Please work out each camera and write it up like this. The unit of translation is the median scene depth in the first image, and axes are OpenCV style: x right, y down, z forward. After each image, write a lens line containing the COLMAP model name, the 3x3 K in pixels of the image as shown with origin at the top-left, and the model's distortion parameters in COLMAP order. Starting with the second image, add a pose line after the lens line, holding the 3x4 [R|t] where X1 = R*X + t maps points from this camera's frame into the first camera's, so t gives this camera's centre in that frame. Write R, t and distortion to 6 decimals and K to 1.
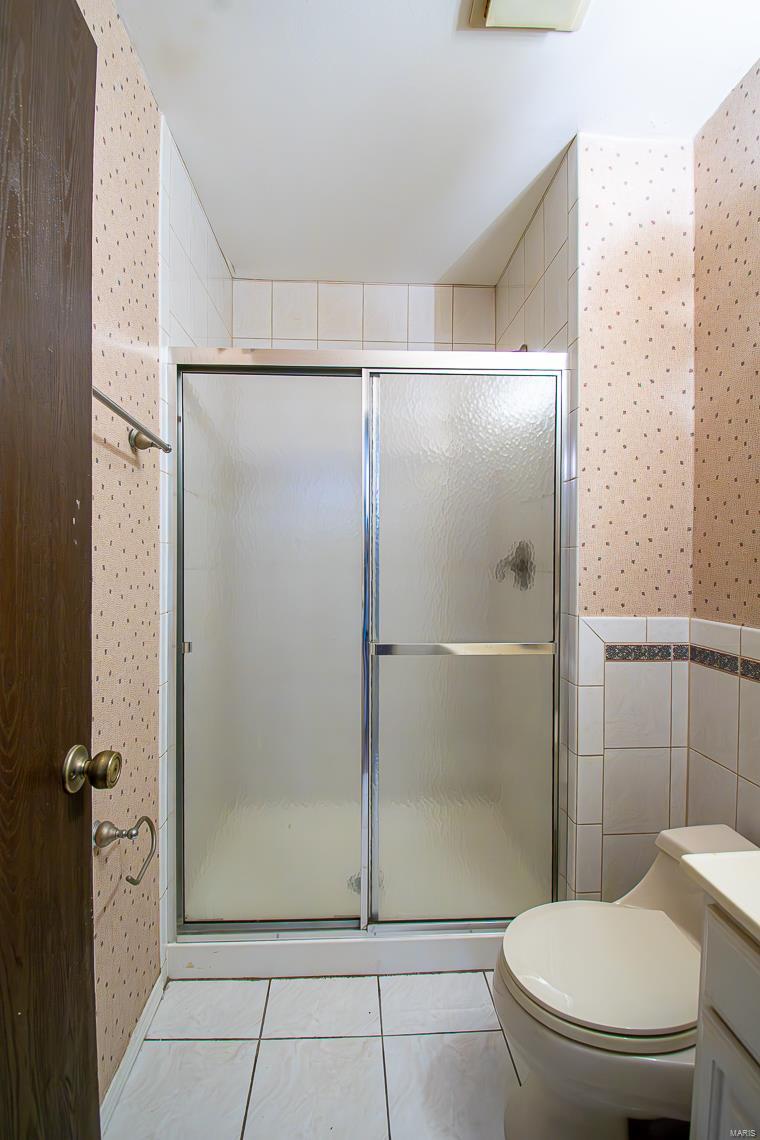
lens RADIAL K [[542.2, 0, 398.1], [0, 542.2, 561.1], [0, 0, 1]] dist [0.015419, -0.021546]
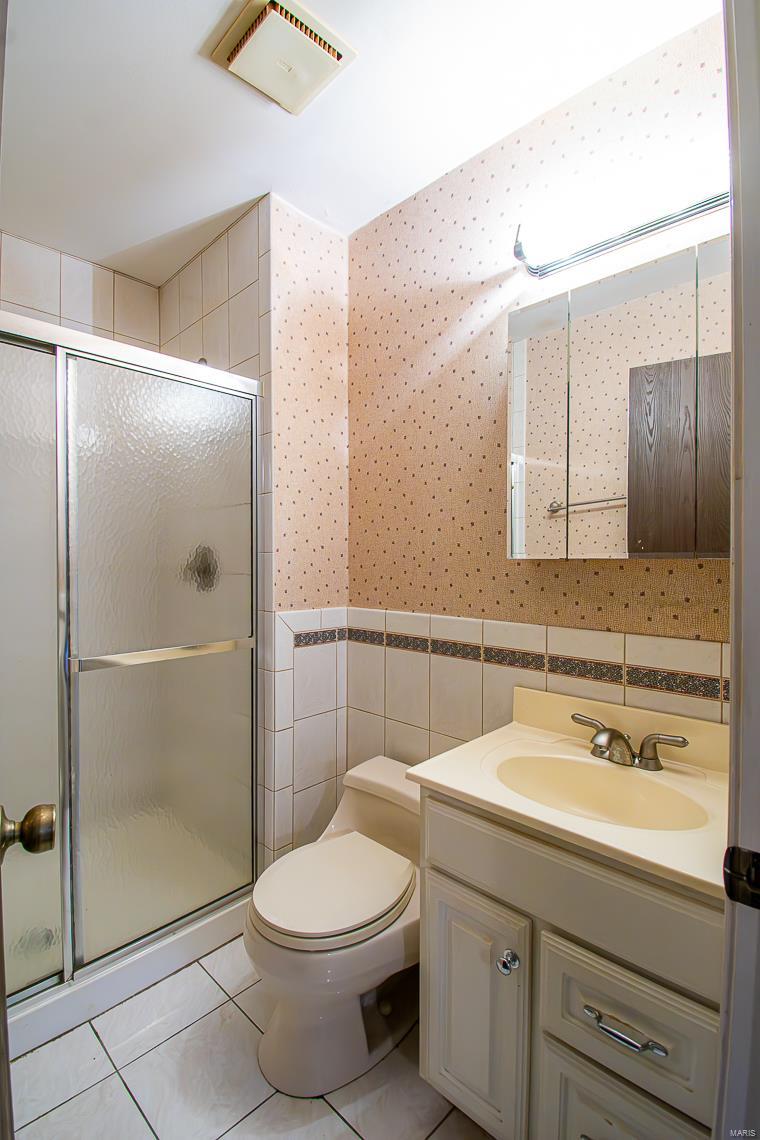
lens RADIAL K [[539.2, 0, 380.0], [0, 539.2, 570.0], [0, 0, 1]] dist [0.043609, -0.037593]
pose [[0.727122, -0.013386, 0.686378, -0.296684], [0.011797, 0.999906, 0.007003, 0.006616], [-0.686407, 0.003005, 0.727211, 0.001969]]
